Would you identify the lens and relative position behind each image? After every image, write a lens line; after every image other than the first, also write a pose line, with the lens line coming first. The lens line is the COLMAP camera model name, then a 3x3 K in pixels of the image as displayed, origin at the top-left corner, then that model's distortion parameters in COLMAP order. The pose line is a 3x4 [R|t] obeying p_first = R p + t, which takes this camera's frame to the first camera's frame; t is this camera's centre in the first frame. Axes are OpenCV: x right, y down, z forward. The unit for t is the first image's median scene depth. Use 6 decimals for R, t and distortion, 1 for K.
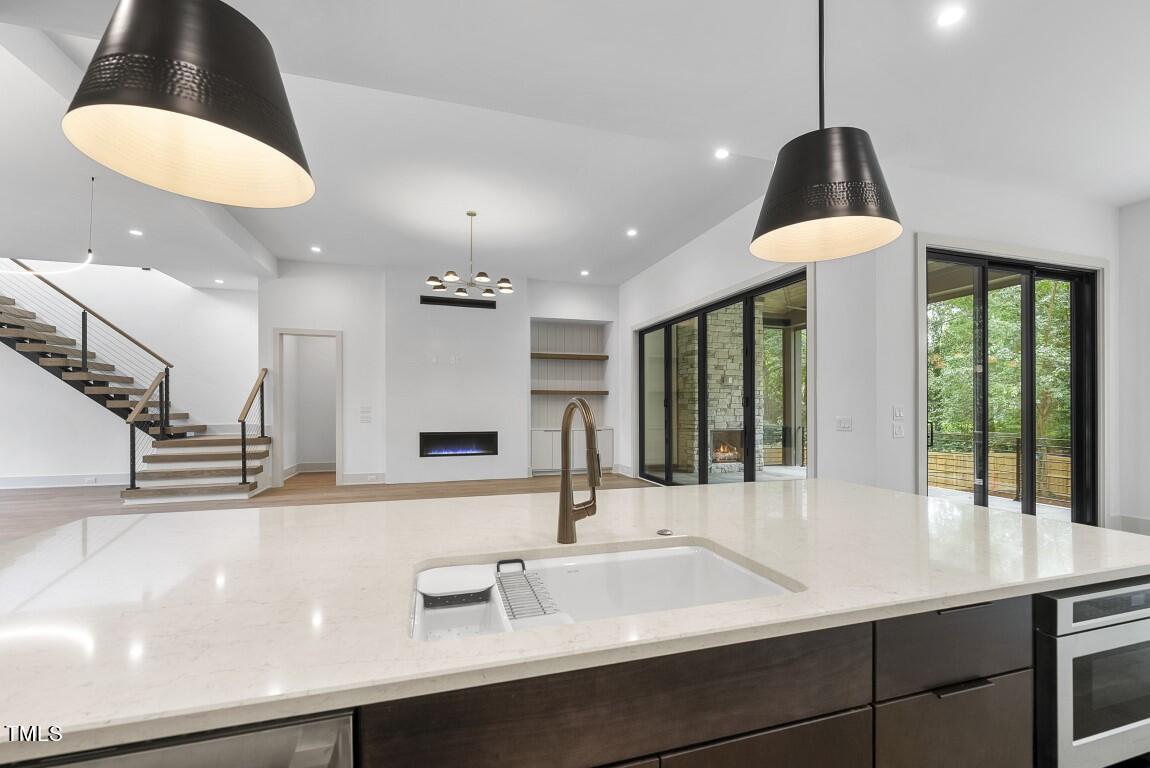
lens RADIAL K [[476.5, 0, 577.4], [0, 476.5, 398.1], [0, 0, 1]] dist [0.001753, 0.000102]
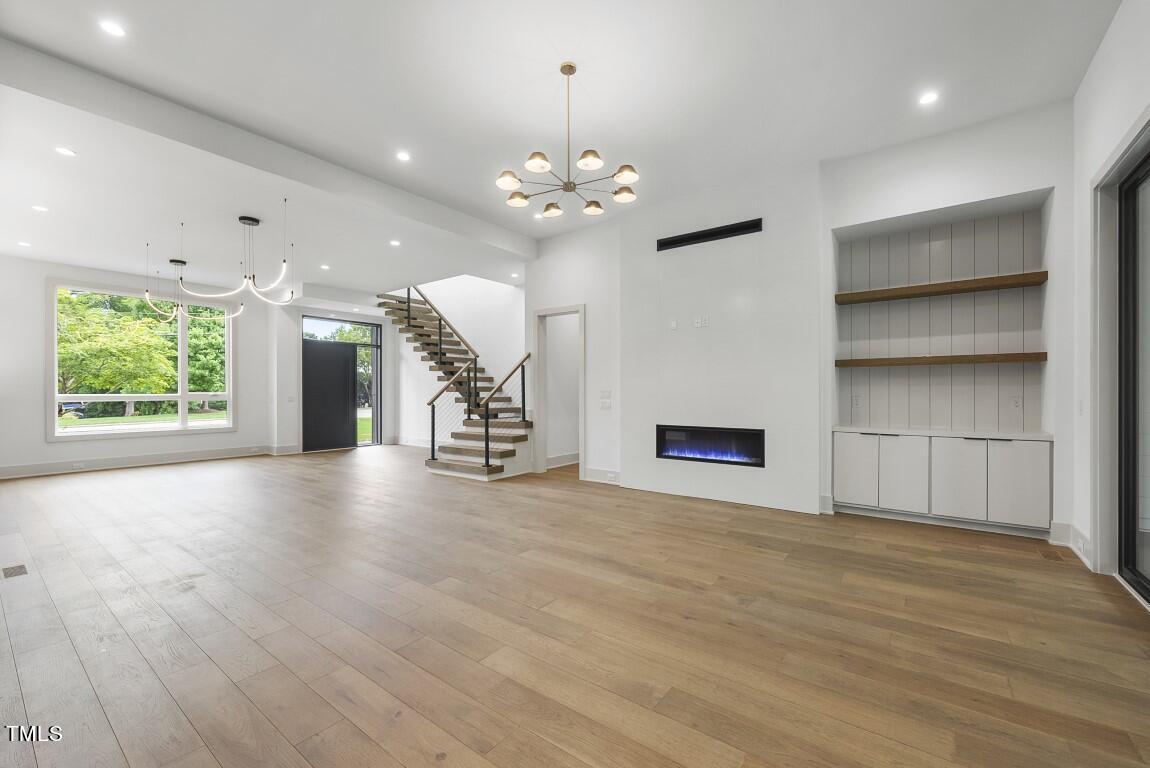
lens RADIAL K [[476.5, 0, 577.4], [0, 476.5, 398.1], [0, 0, 1]] dist [0.001753, 0.000102]
pose [[0.582219, 0.007209, -0.813000, 0.202055], [0.017534, 0.999617, 0.021420, 0.012291], [0.812843, -0.026726, 0.581870, 0.466993]]
